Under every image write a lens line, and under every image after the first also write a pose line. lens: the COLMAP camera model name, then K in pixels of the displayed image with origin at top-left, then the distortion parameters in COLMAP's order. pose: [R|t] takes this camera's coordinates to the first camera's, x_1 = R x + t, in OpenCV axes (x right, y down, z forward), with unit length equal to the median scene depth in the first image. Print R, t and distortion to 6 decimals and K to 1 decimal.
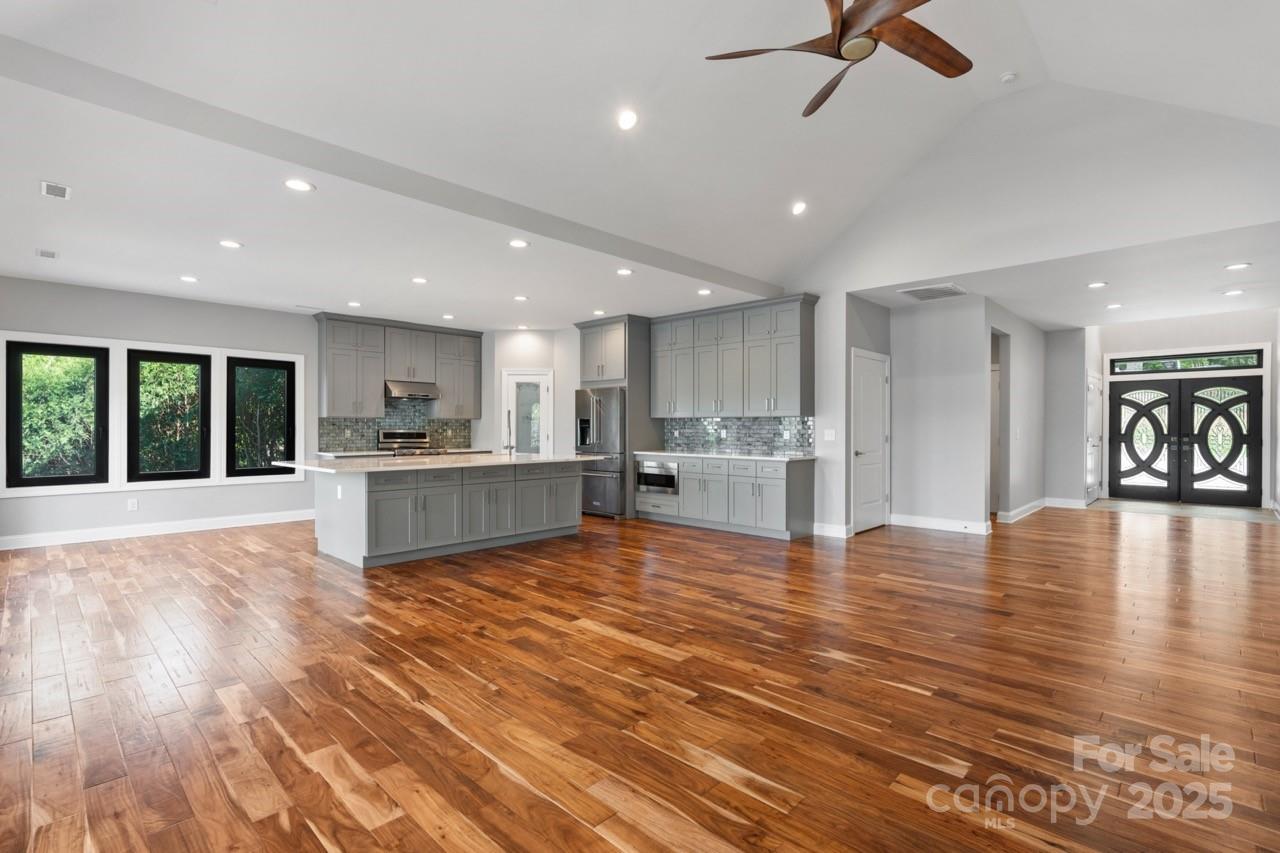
lens RADIAL K [[590.4, 0, 634.4], [0, 590.4, 431.2], [0, 0, 1]] dist [-0.005033, 0.001254]
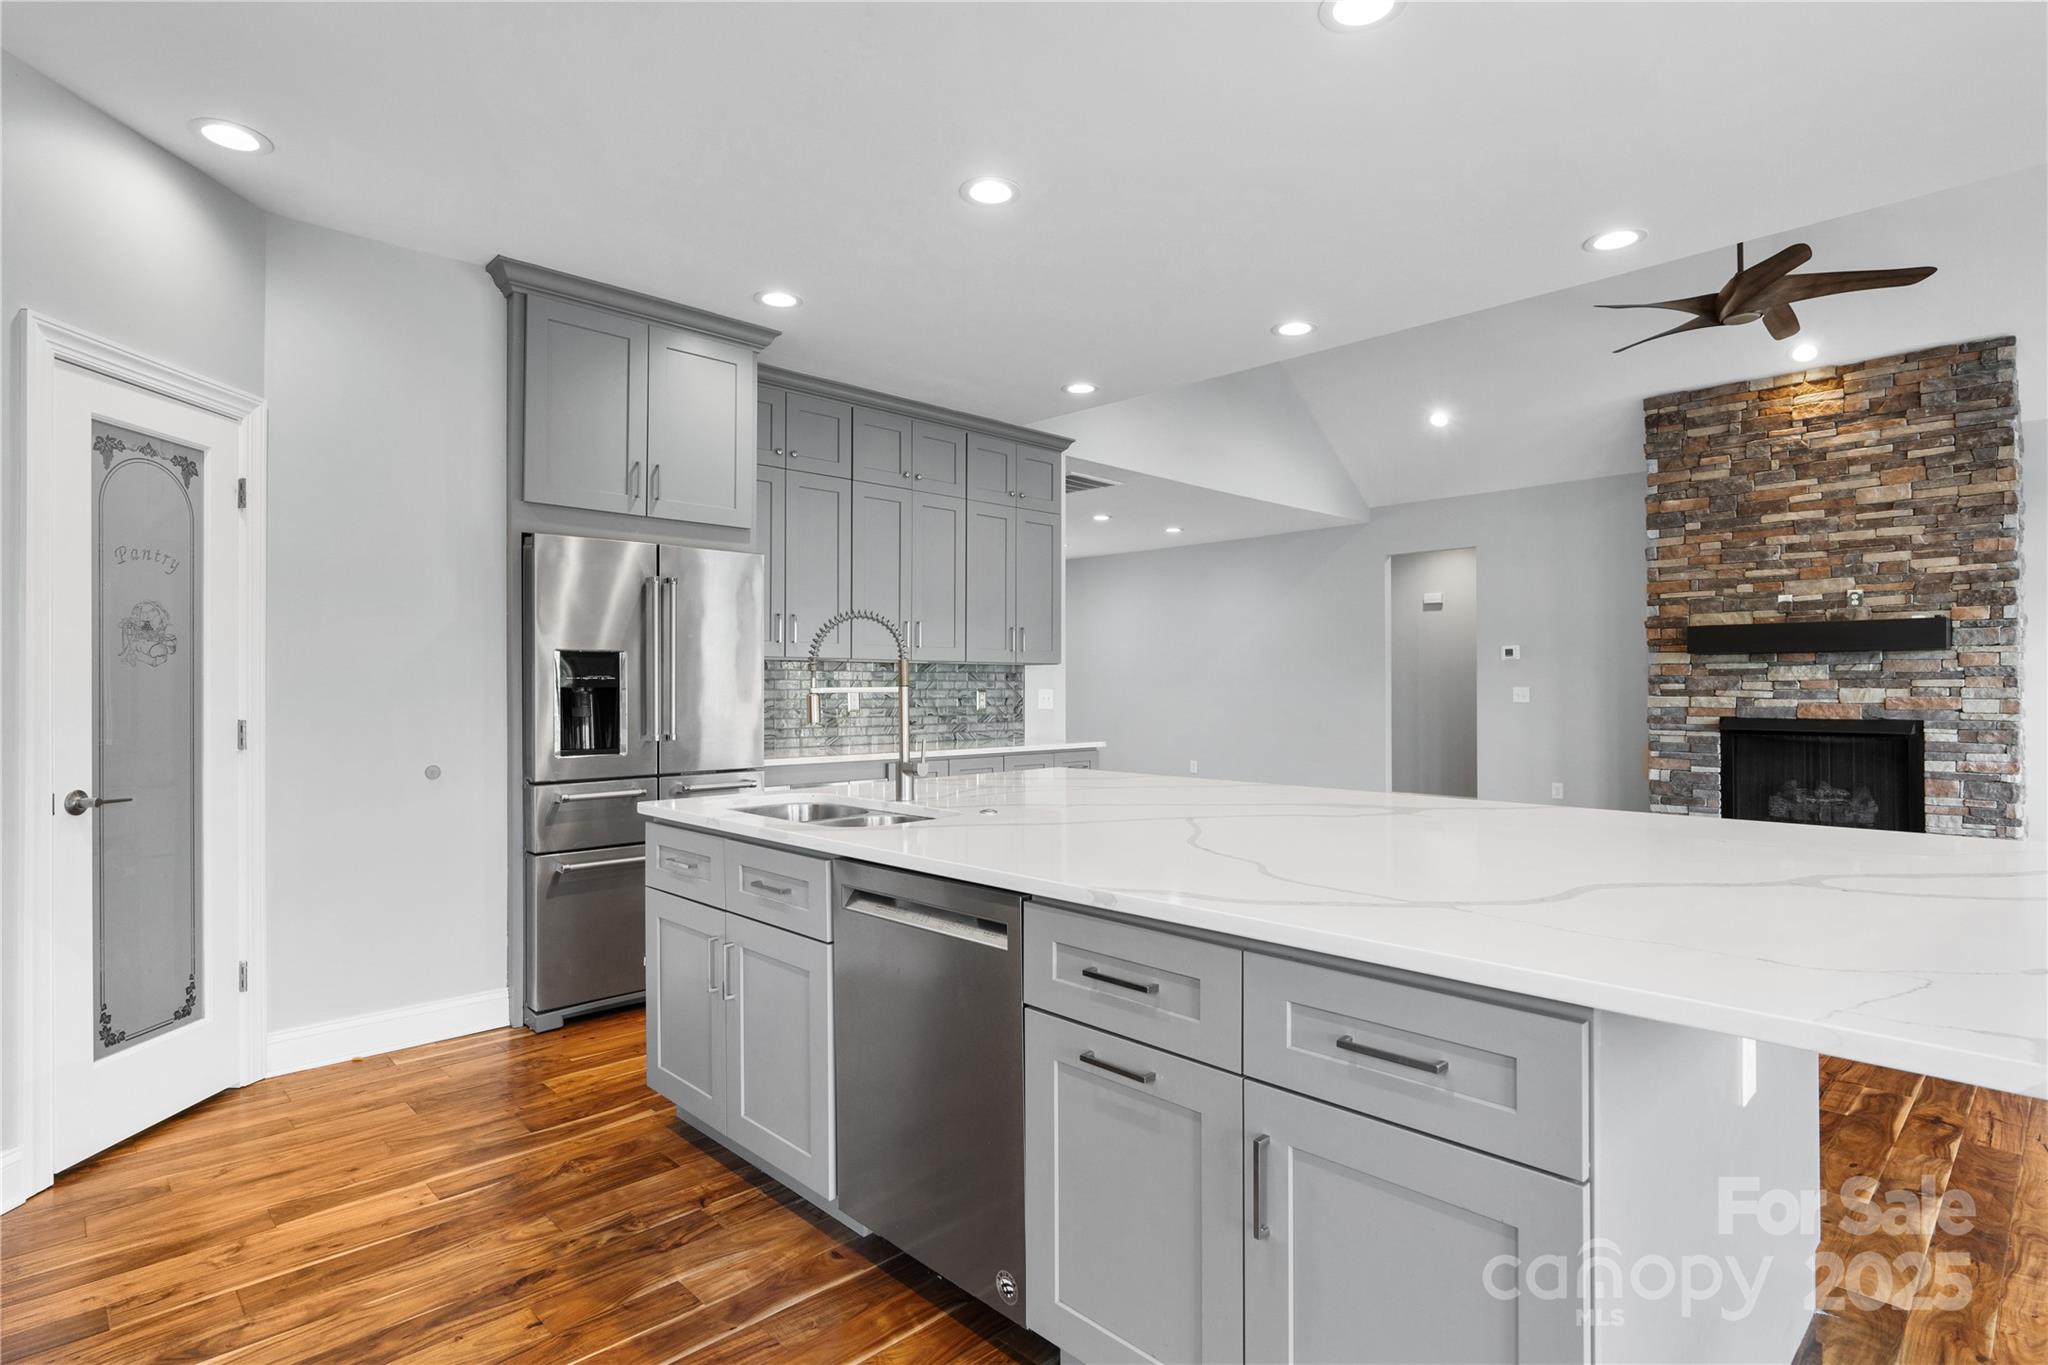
lens RADIAL K [[1027.8, 0, 1039.0], [0, 1027.8, 693.0], [0, 0, 1]] dist [-0.001635, 0.002325]
pose [[0.033778, -0.005539, 0.999414, -0.531849], [0.006859, 0.999962, 0.005311, -0.003838], [-0.999406, 0.006675, 0.033815, 0.791218]]
